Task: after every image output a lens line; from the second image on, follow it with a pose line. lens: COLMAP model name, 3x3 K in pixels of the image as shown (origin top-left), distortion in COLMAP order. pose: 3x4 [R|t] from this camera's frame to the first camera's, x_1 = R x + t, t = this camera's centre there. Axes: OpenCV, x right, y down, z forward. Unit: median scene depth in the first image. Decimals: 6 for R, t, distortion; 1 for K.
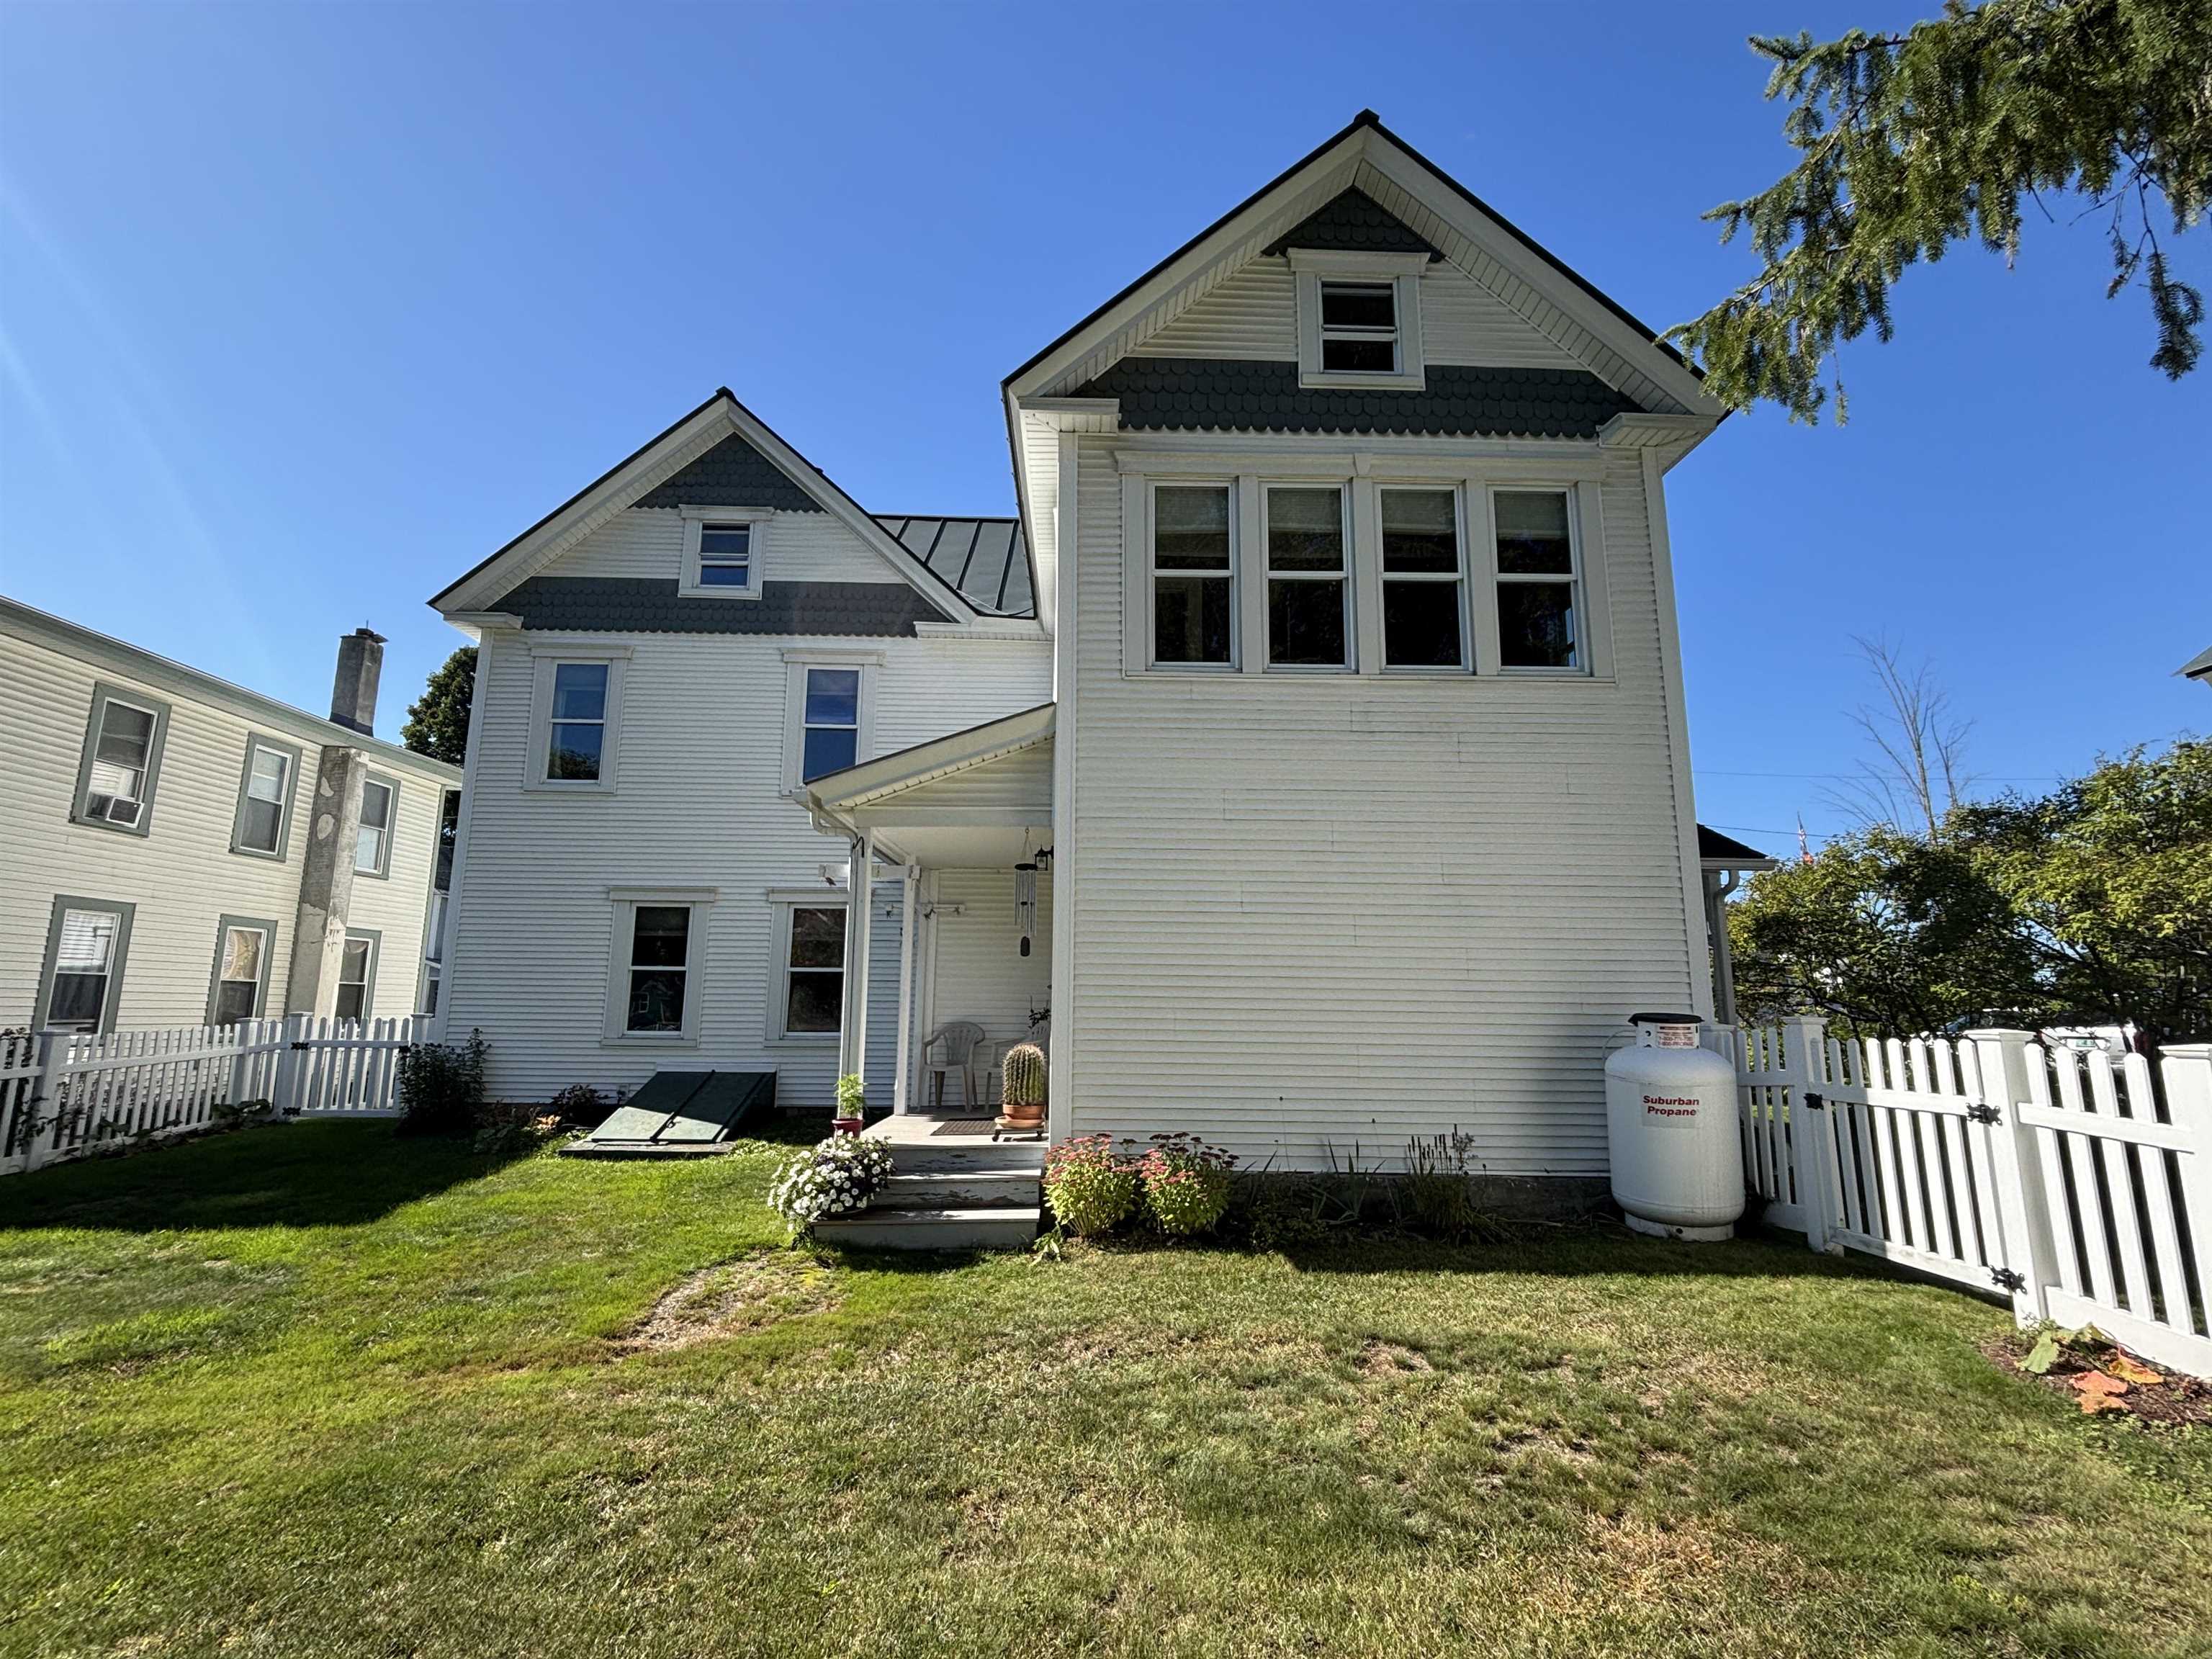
lens RADIAL K [[1037.7, 0, 1110.1], [0, 1037.7, 824.0], [0, 0, 1]] dist [-0.003064, 0.001095]
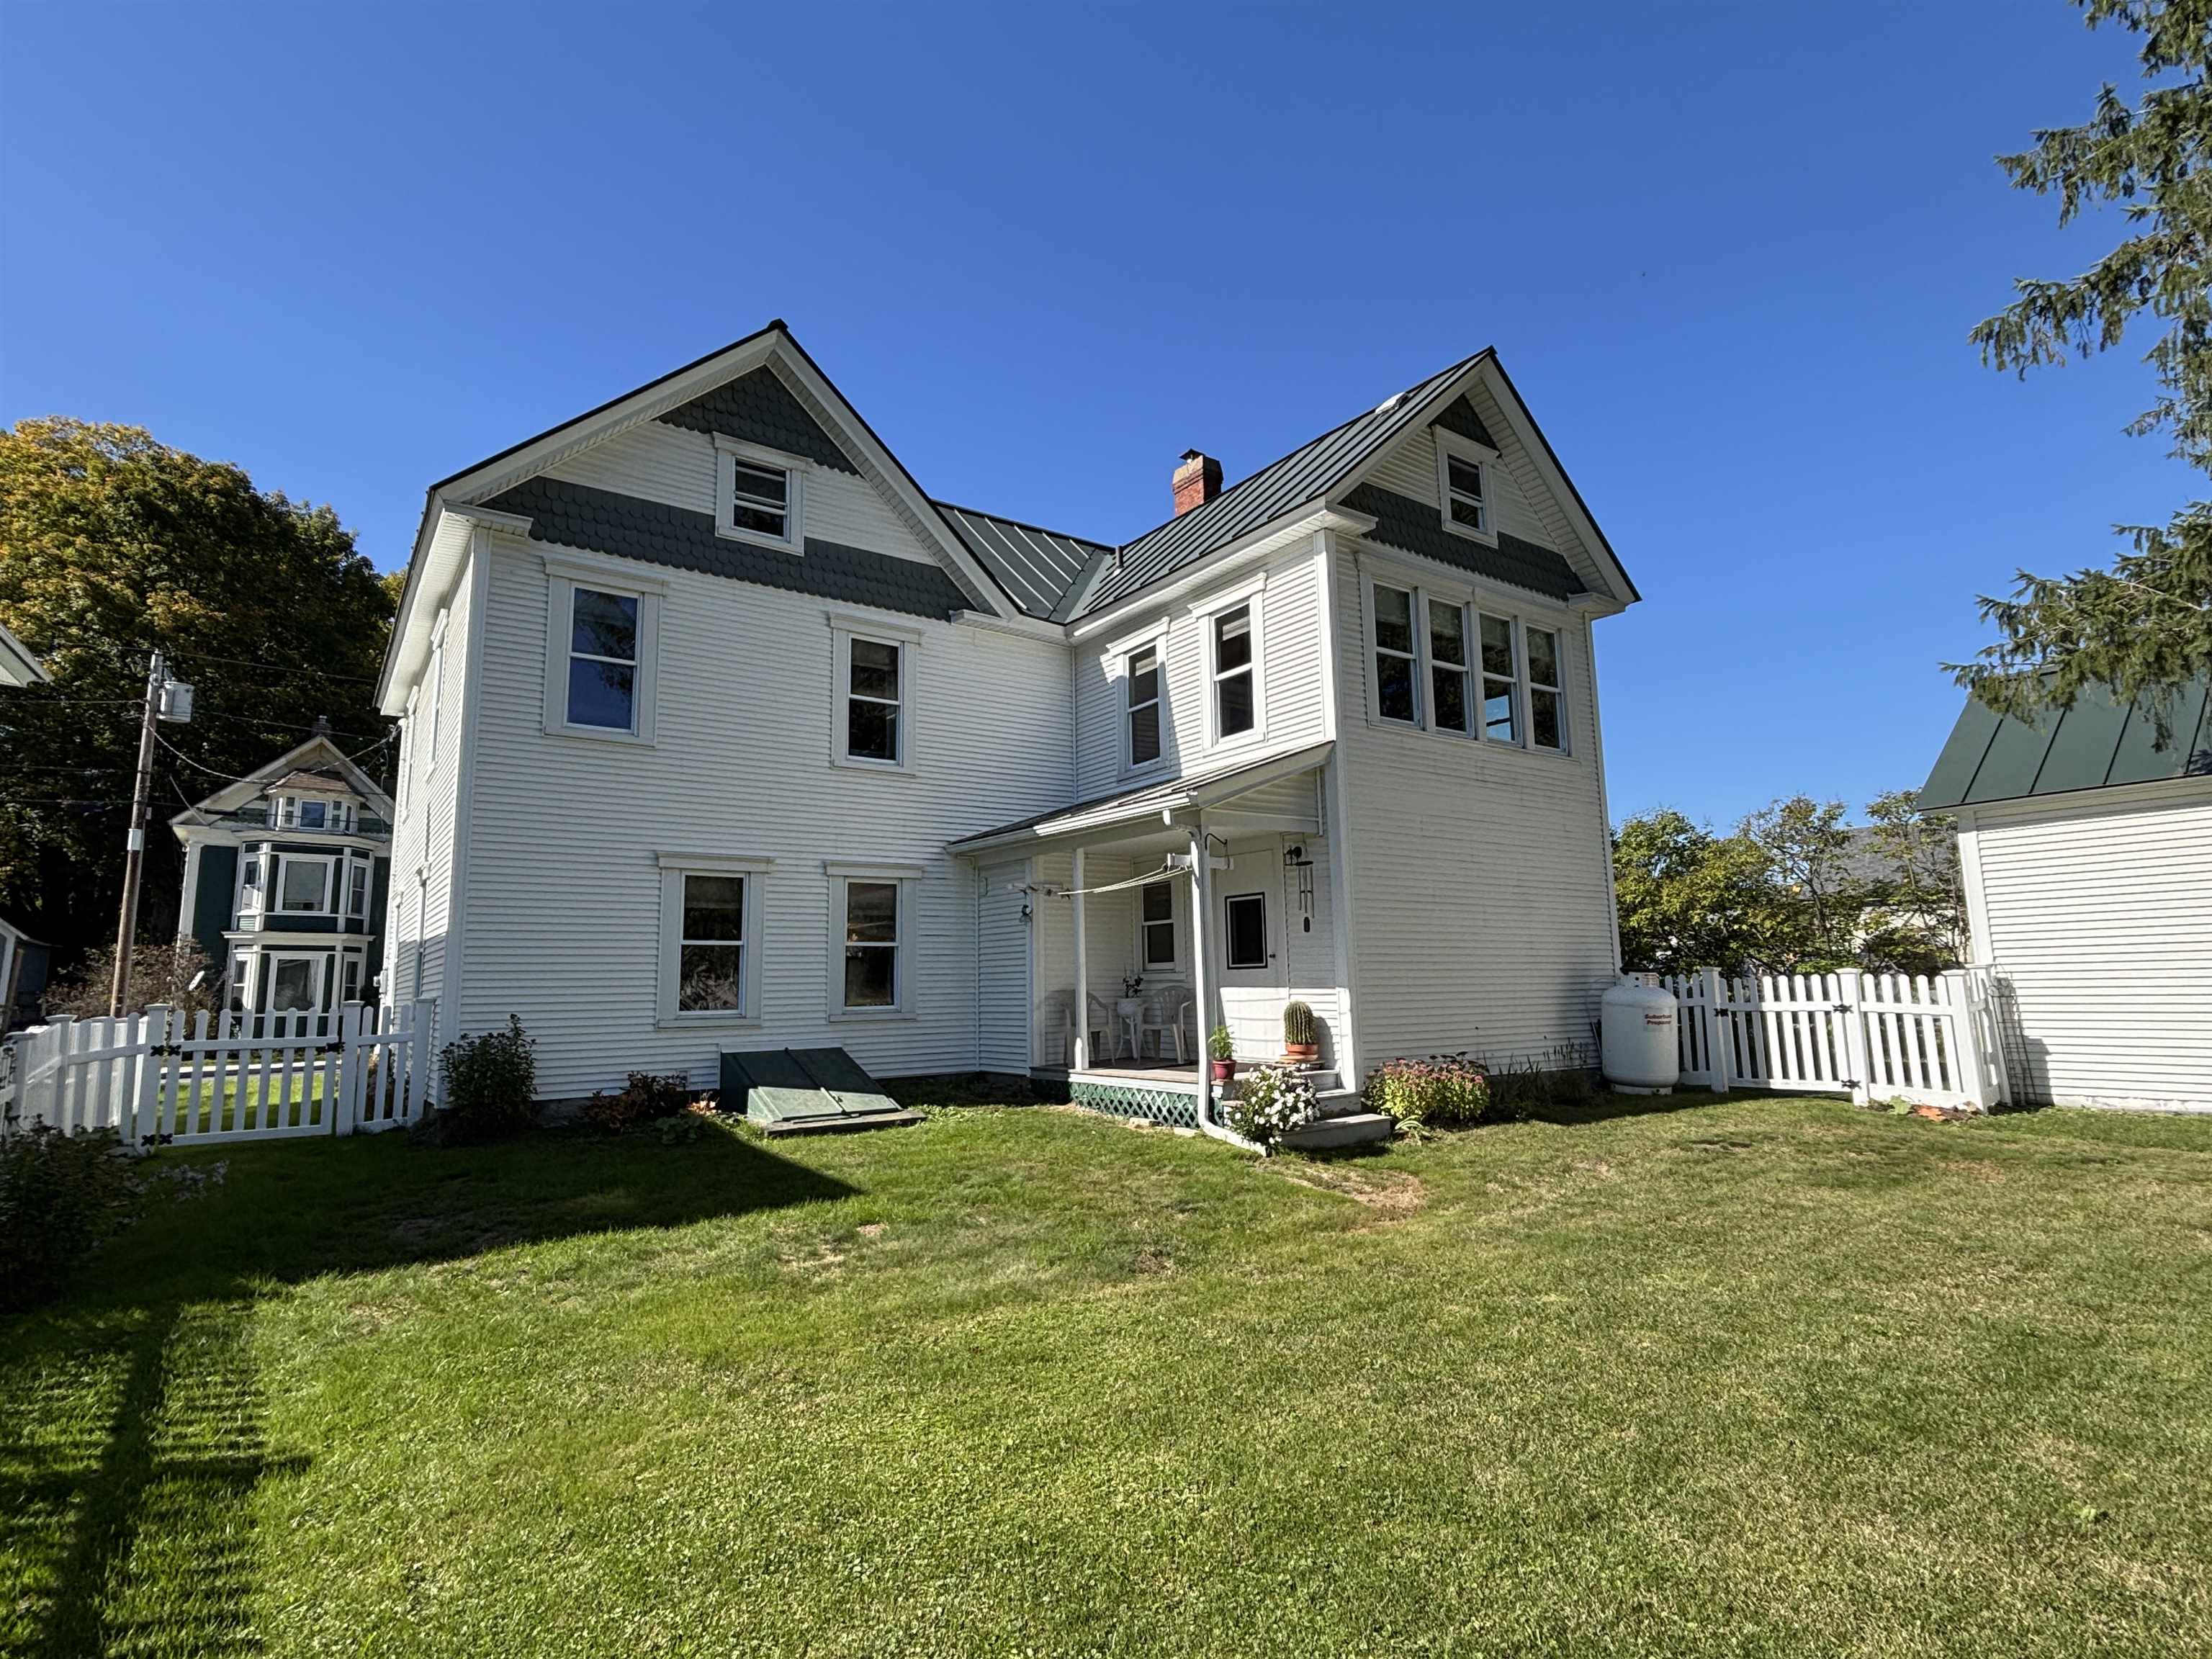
lens RADIAL K [[1120.6, 0, 1104.1], [0, 1120.6, 823.1], [0, 0, 1]] dist [0.004400, -0.000366]
pose [[0.826326, 0.059332, 0.560058, -0.996610], [-0.074375, 0.997222, 0.004092, 0.003902], [-0.558259, -0.045036, 0.828443, -0.020211]]
